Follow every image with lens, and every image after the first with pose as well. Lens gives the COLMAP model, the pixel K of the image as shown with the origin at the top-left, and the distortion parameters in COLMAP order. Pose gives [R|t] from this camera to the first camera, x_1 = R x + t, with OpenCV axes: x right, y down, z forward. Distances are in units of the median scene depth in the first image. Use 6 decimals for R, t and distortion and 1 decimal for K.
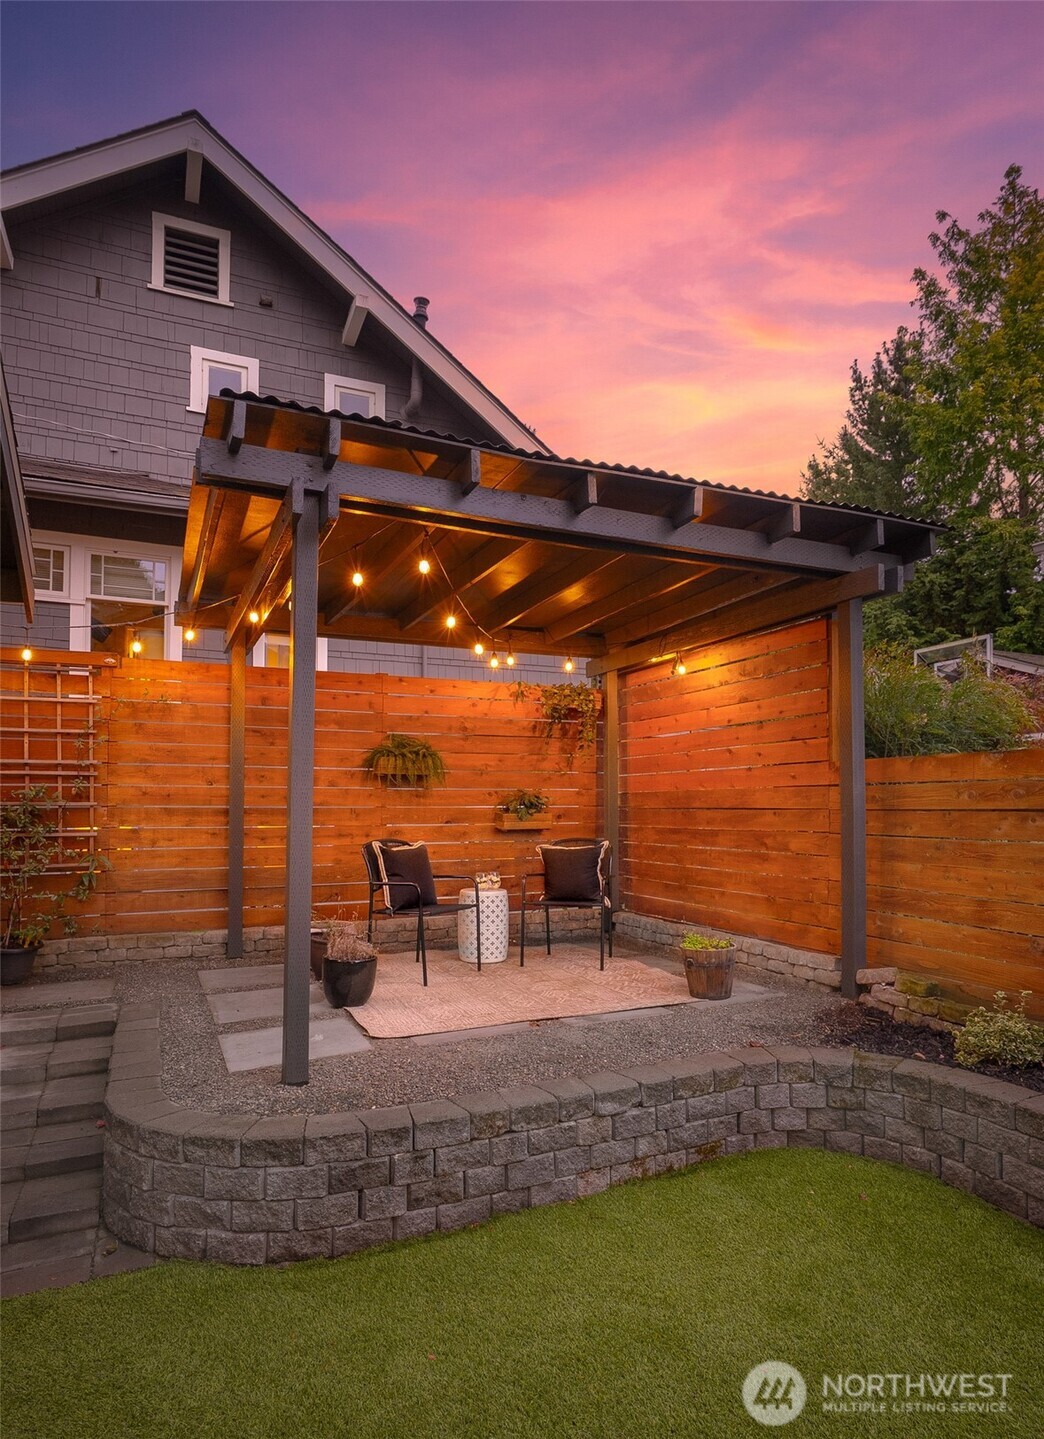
lens RADIAL K [[805.1, 0, 518.9], [0, 805.1, 794.7], [0, 0, 1]] dist [0.002326, 0.001665]
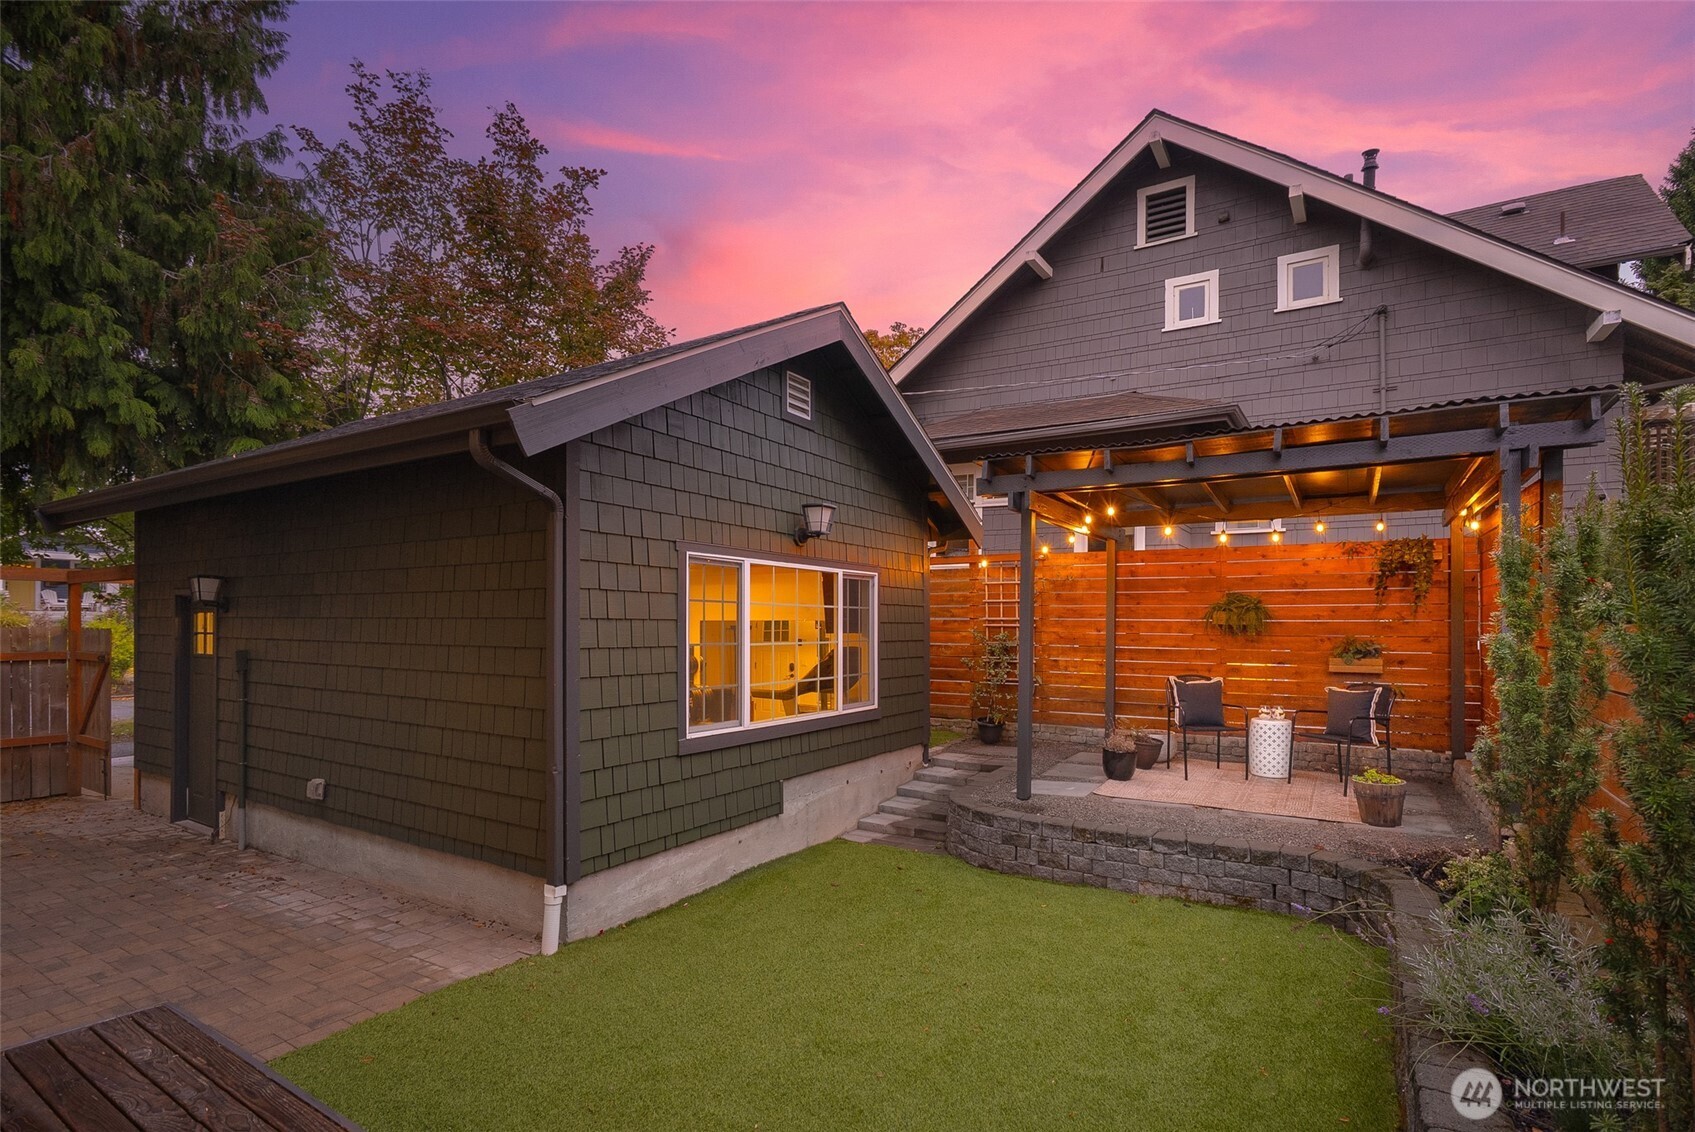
lens RADIAL K [[836.8, 0, 844.8], [0, 836.8, 622.6], [0, 0, 1]] dist [-0.001935, -0.000221]
pose [[0.554089, 0.005769, -0.832437, 0.686916], [0.010459, 0.999849, 0.013891, -0.059164], [0.832392, -0.016403, 0.553945, -0.276321]]
